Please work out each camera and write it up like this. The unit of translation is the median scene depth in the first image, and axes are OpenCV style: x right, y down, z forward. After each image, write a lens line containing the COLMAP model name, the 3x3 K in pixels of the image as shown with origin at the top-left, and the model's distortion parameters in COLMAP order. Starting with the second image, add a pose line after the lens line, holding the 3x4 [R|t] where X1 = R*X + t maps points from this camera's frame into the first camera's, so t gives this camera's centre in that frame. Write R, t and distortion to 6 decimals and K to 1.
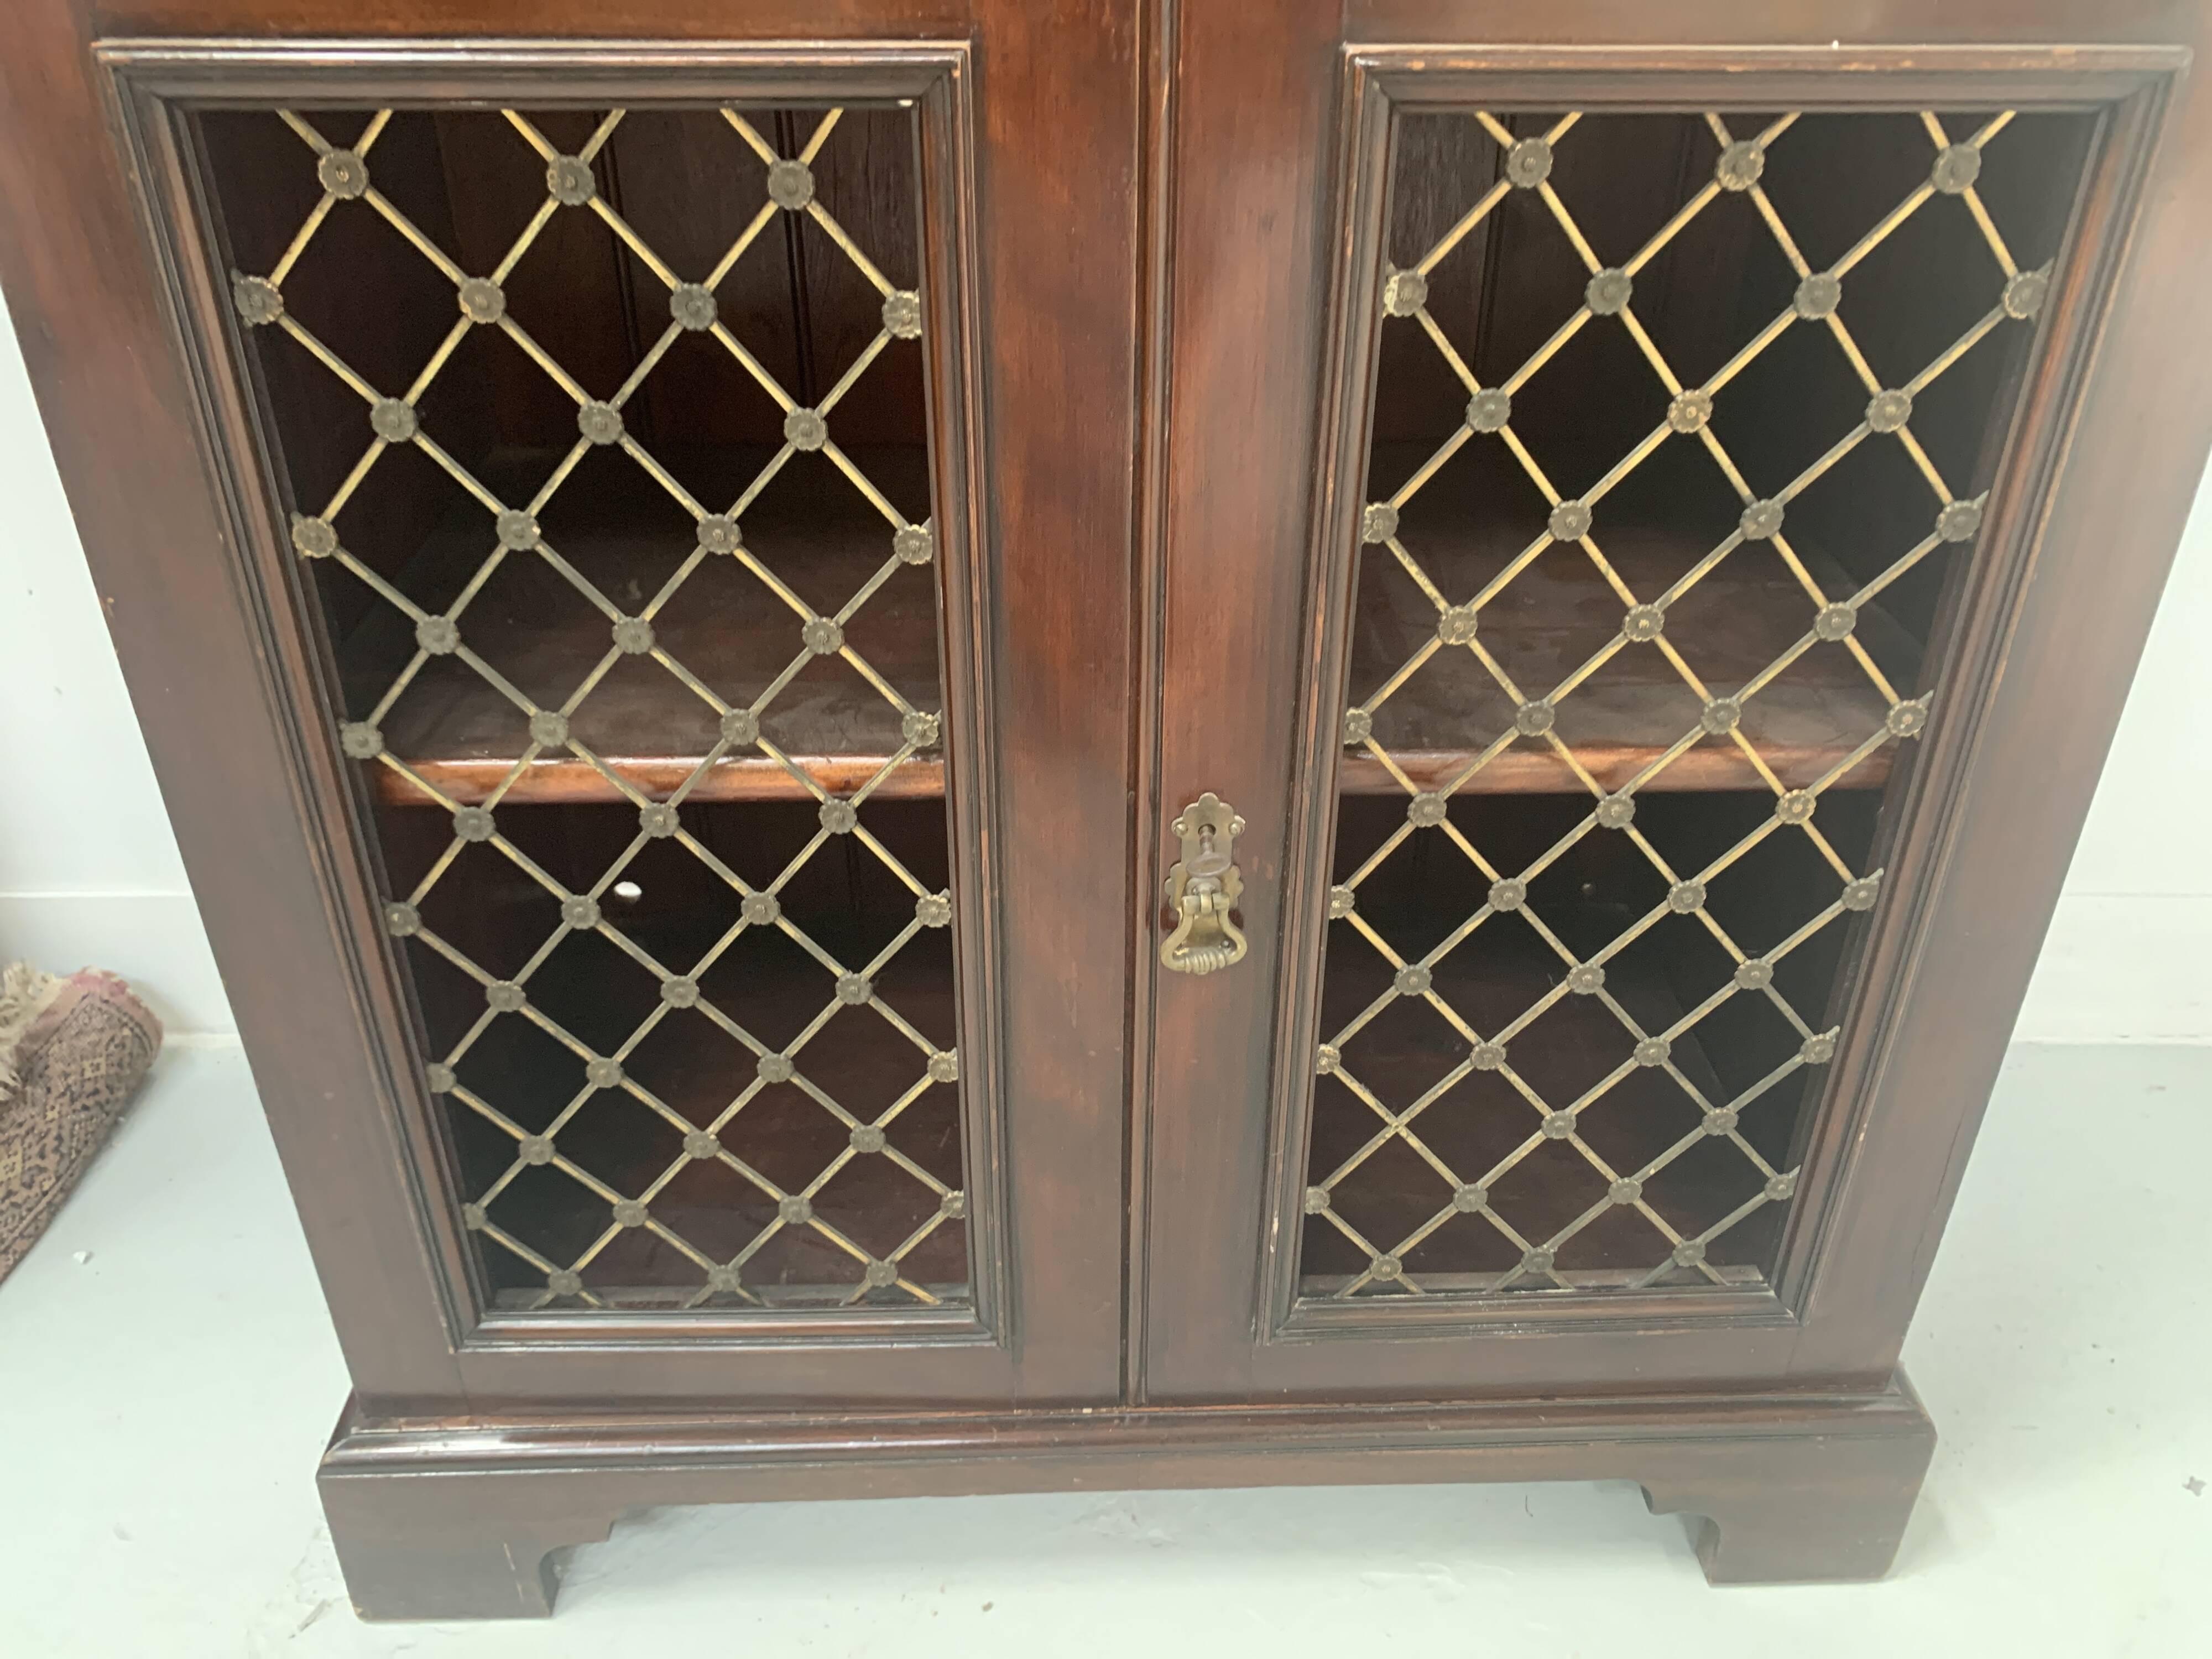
lens RADIAL K [[1712.7, 0, 1093.1], [0, 1712.7, 794.9], [0, 0, 1]] dist [0.017212, -0.024481]
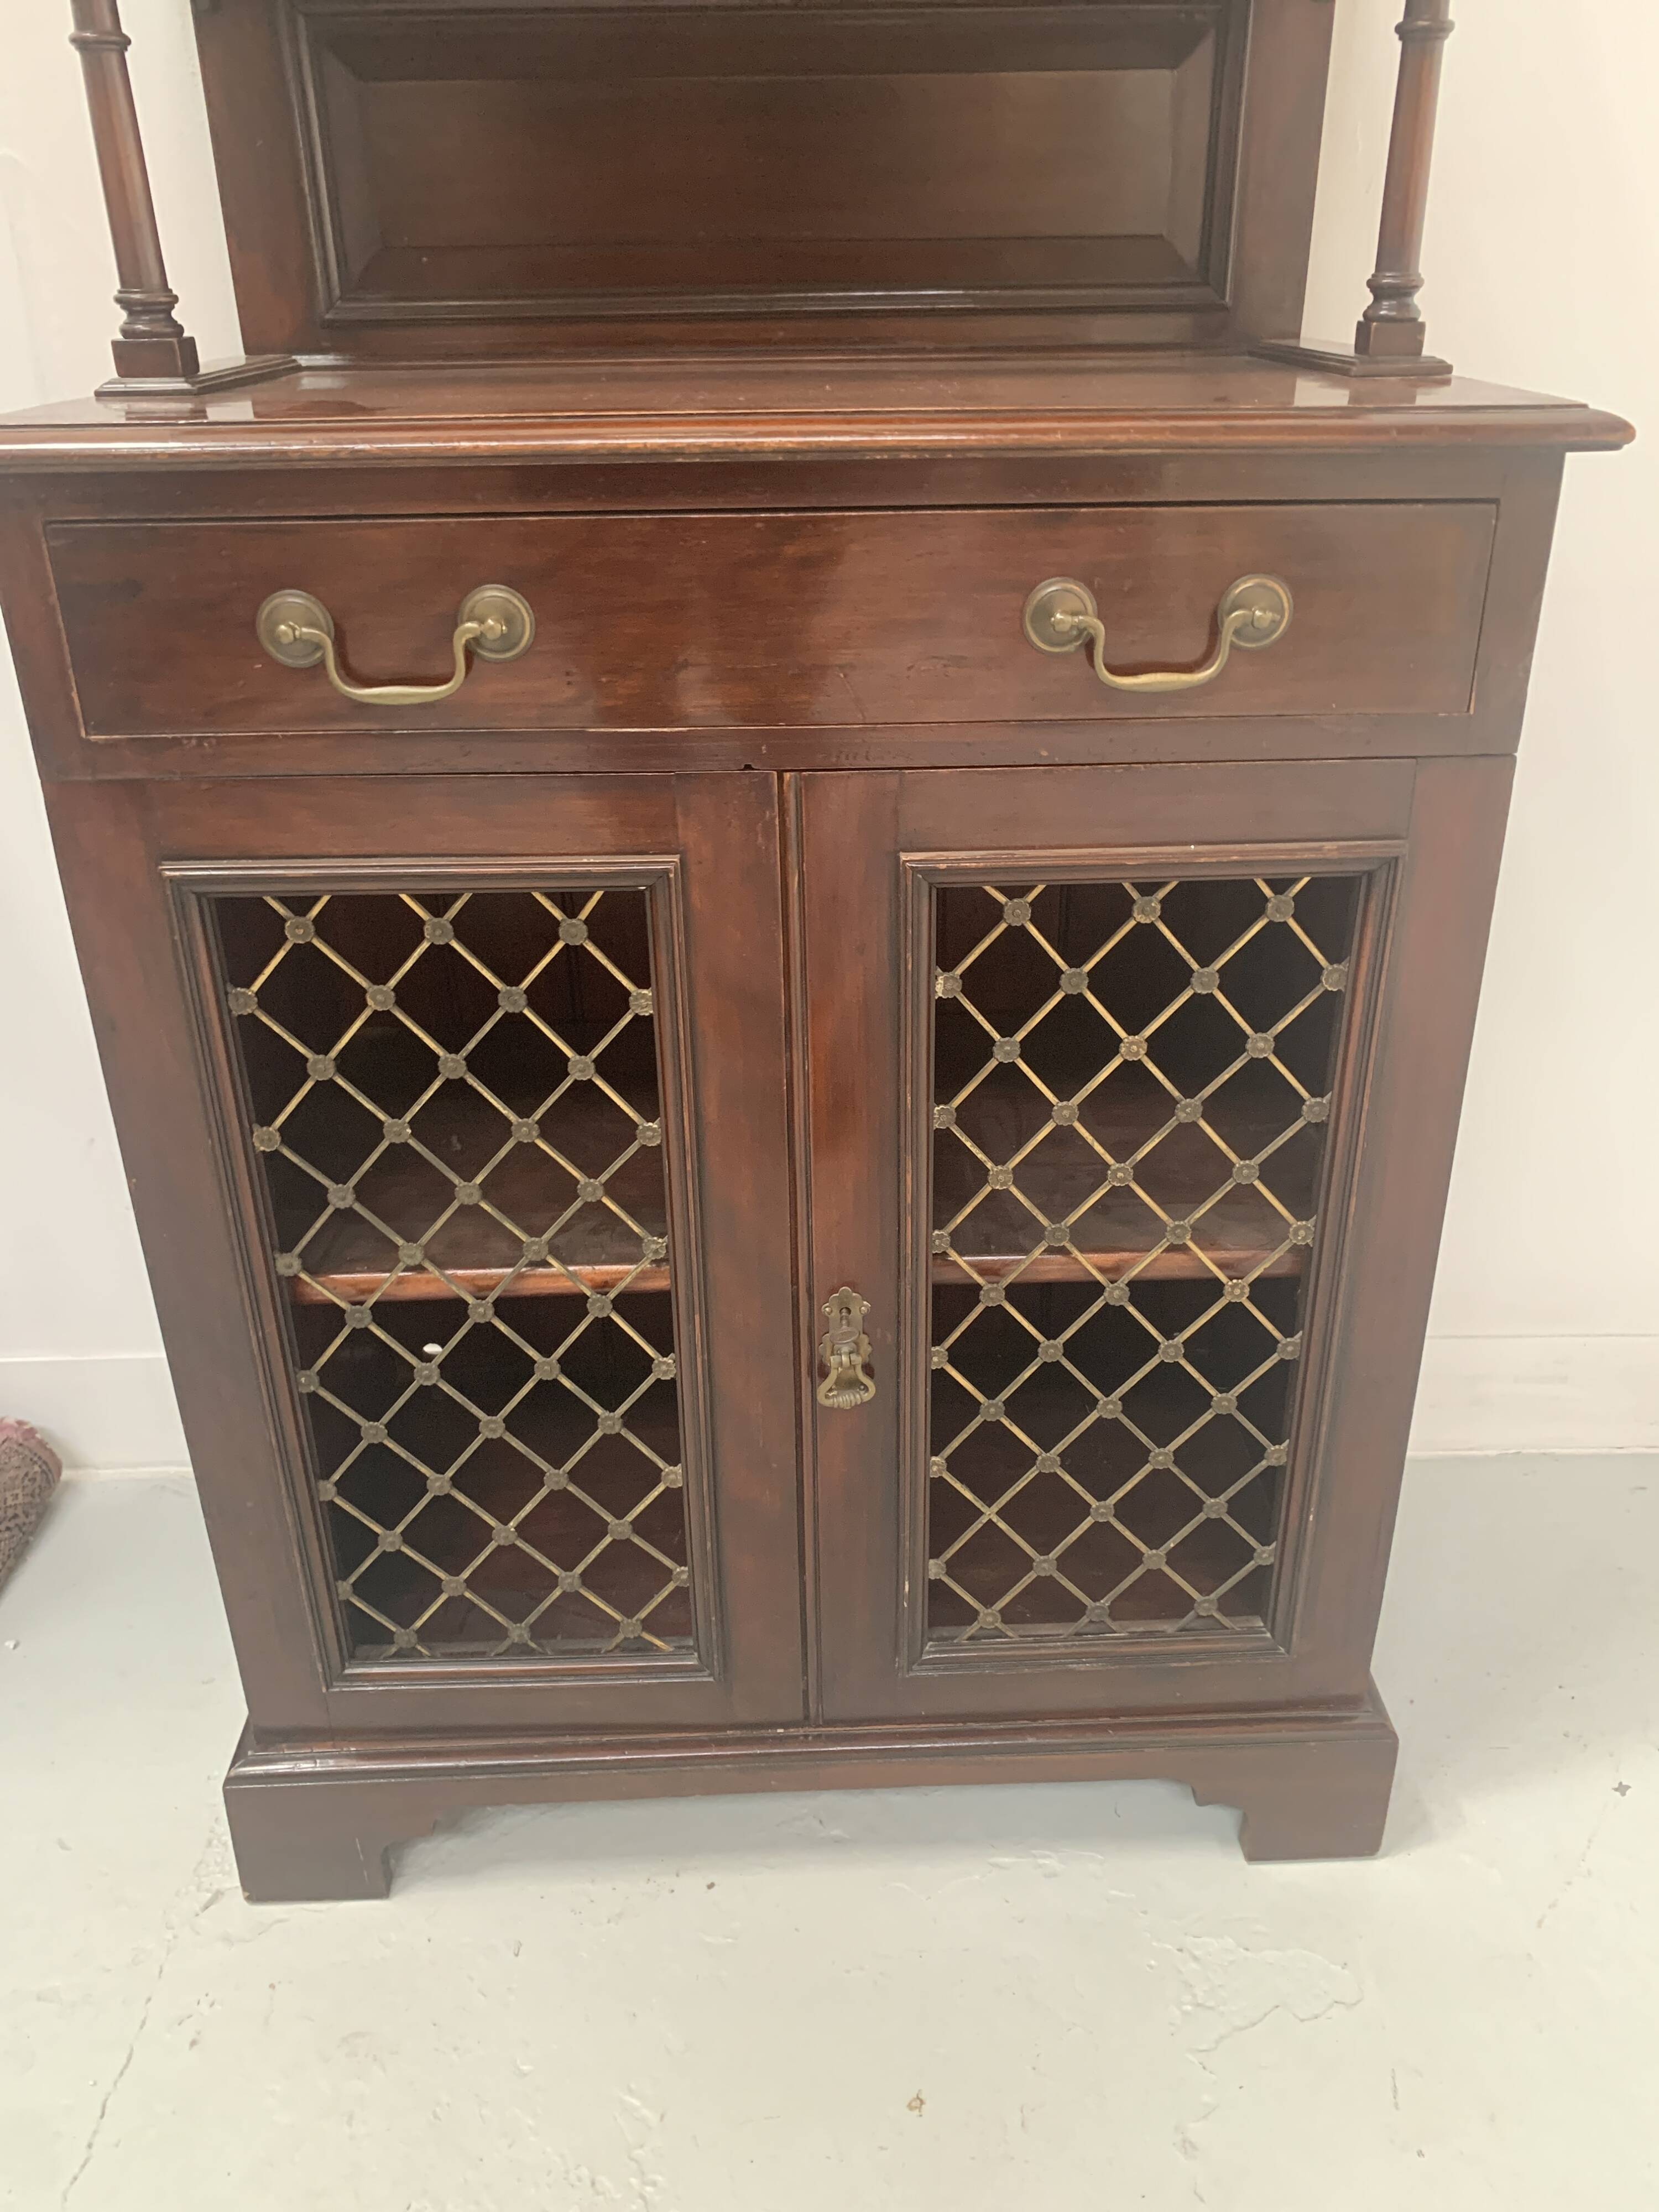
lens RADIAL K [[1712.7, 0, 838.5], [0, 1712.7, 1091.8], [0, 0, 1]] dist [0.017212, -0.024481]
pose [[0.999877, -0.015685, 0.000521, 0.058592], [0.015677, 0.996740, -0.079145, -0.050043], [0.000722, 0.079144, 0.996863, -0.480751]]
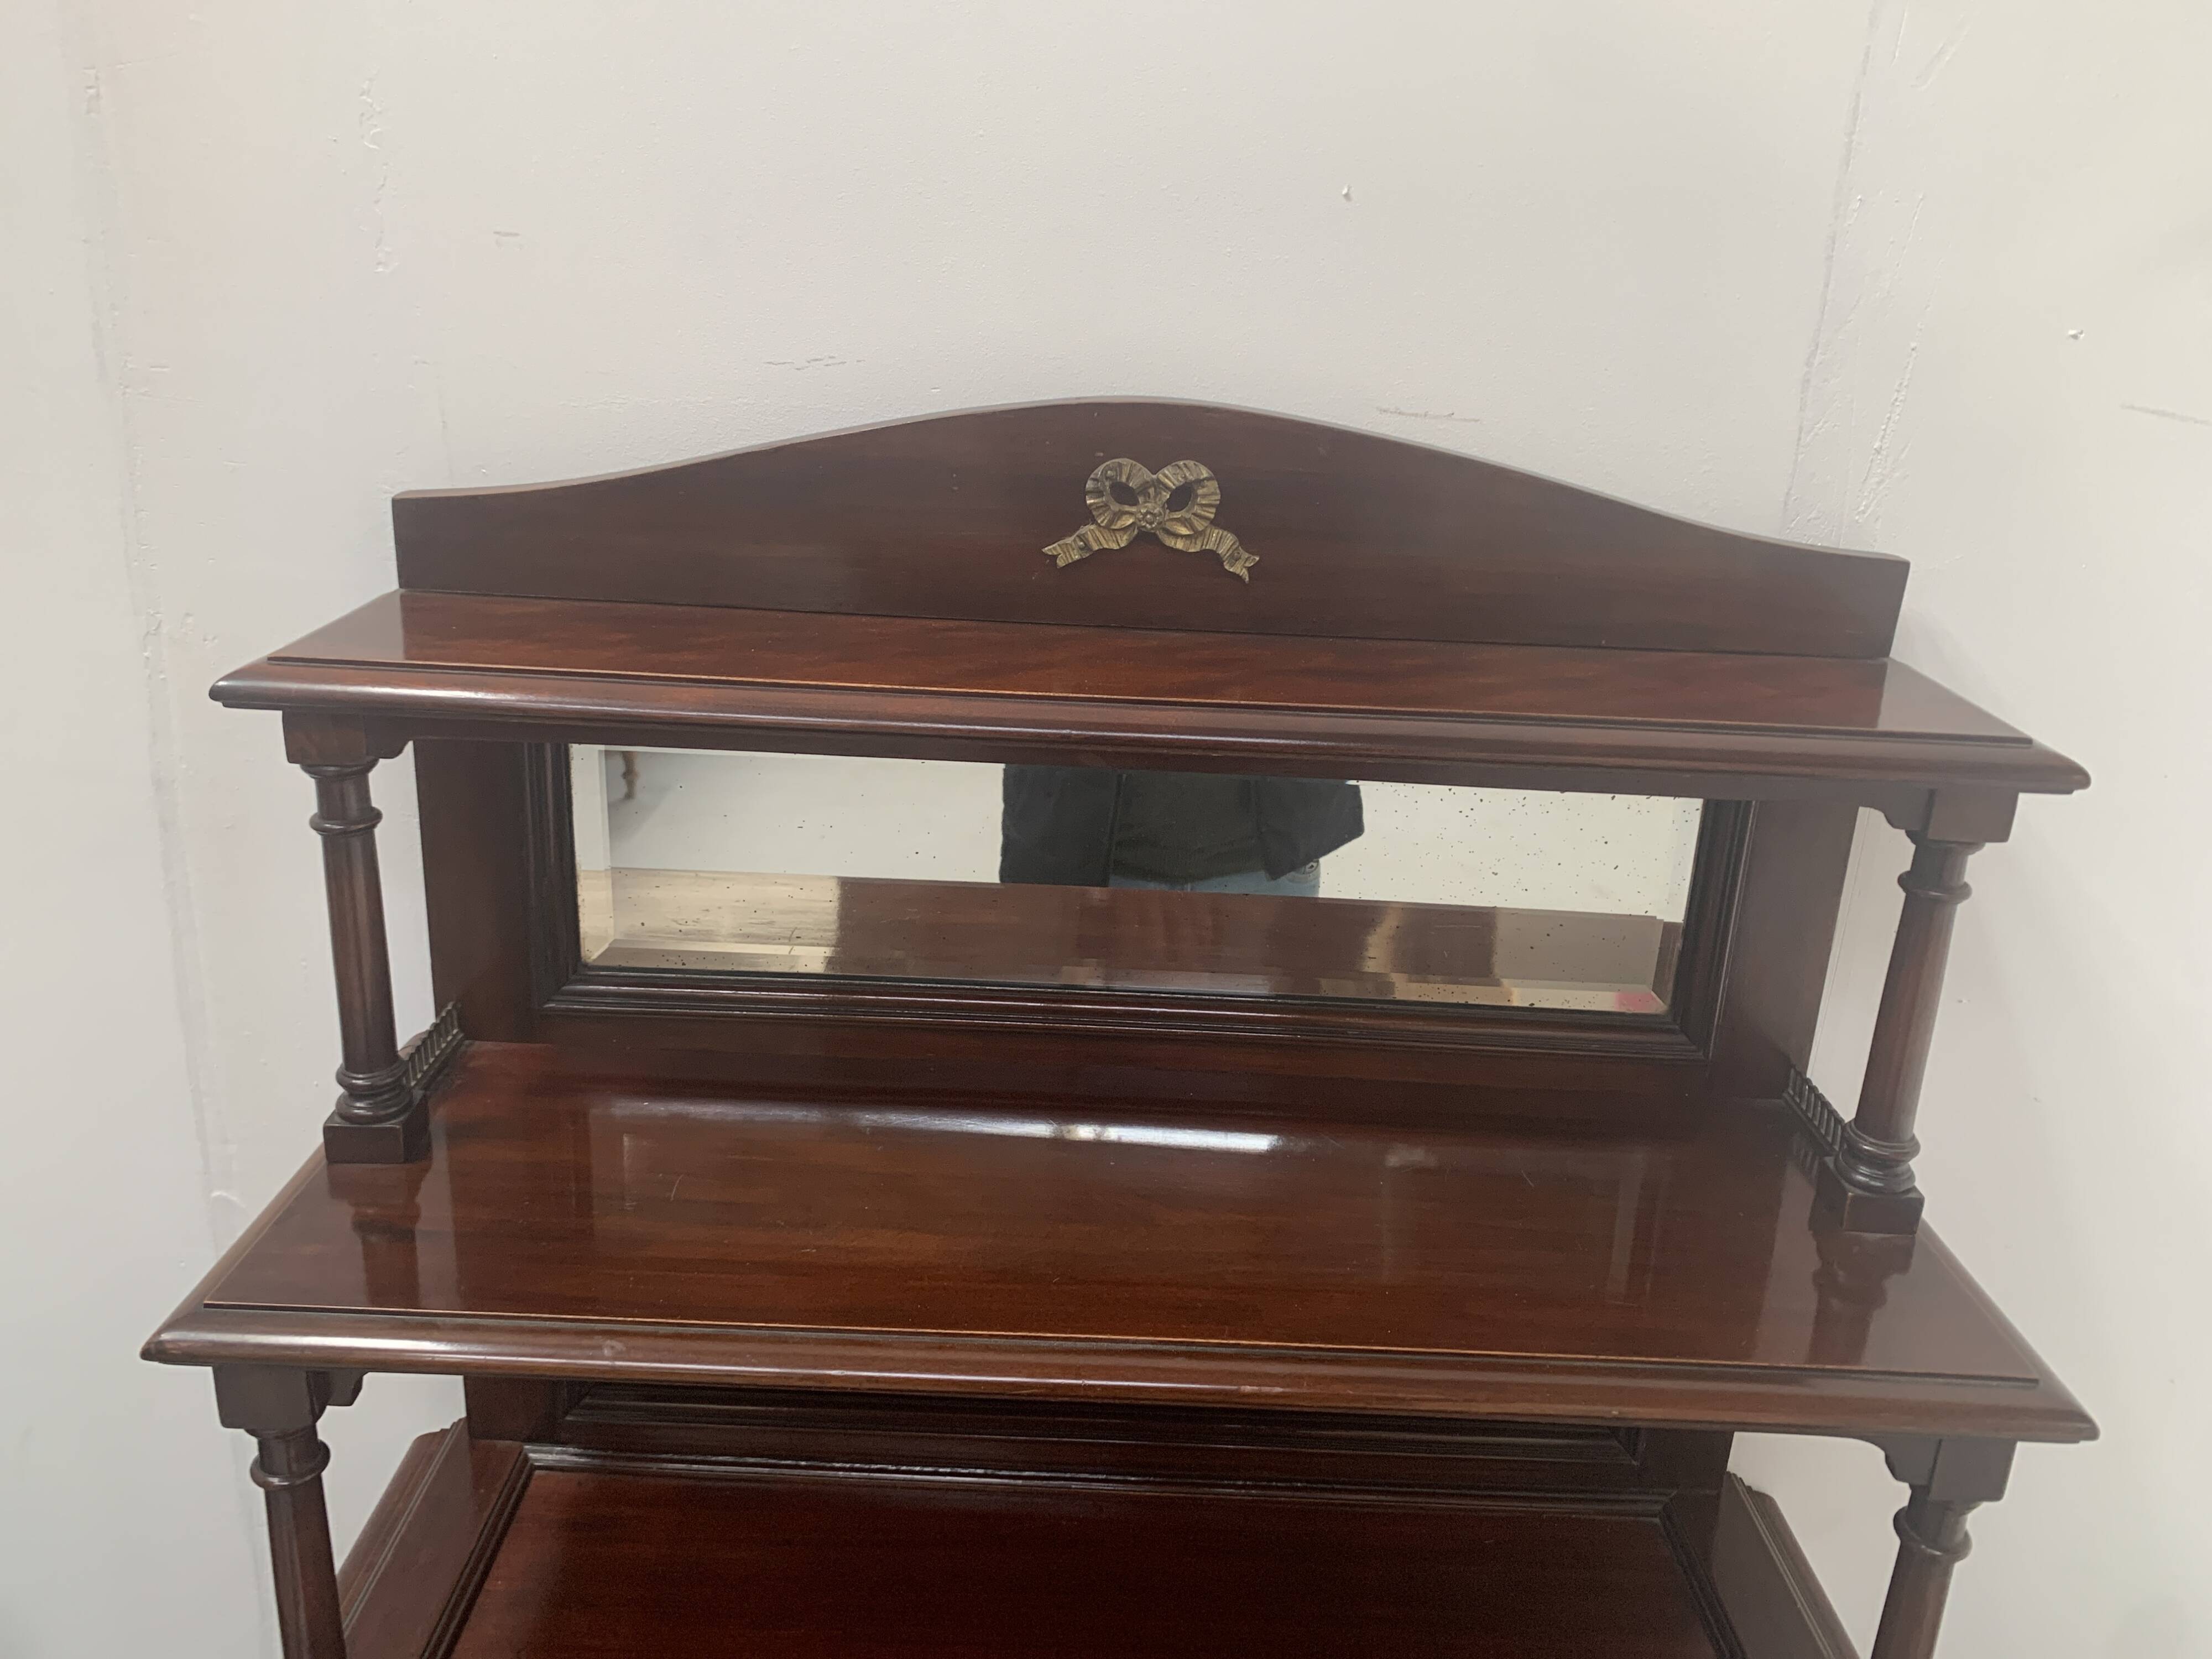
lens RADIAL K [[1712.7, 0, 1088.6], [0, 1712.7, 786.8], [0, 0, 1]] dist [0.017212, -0.024481]
pose [[0.998508, 0.052271, -0.015812, -0.000579], [-0.054443, 0.975462, -0.213329, -1.096533], [0.004273, 0.213872, 0.976852, -0.371518]]
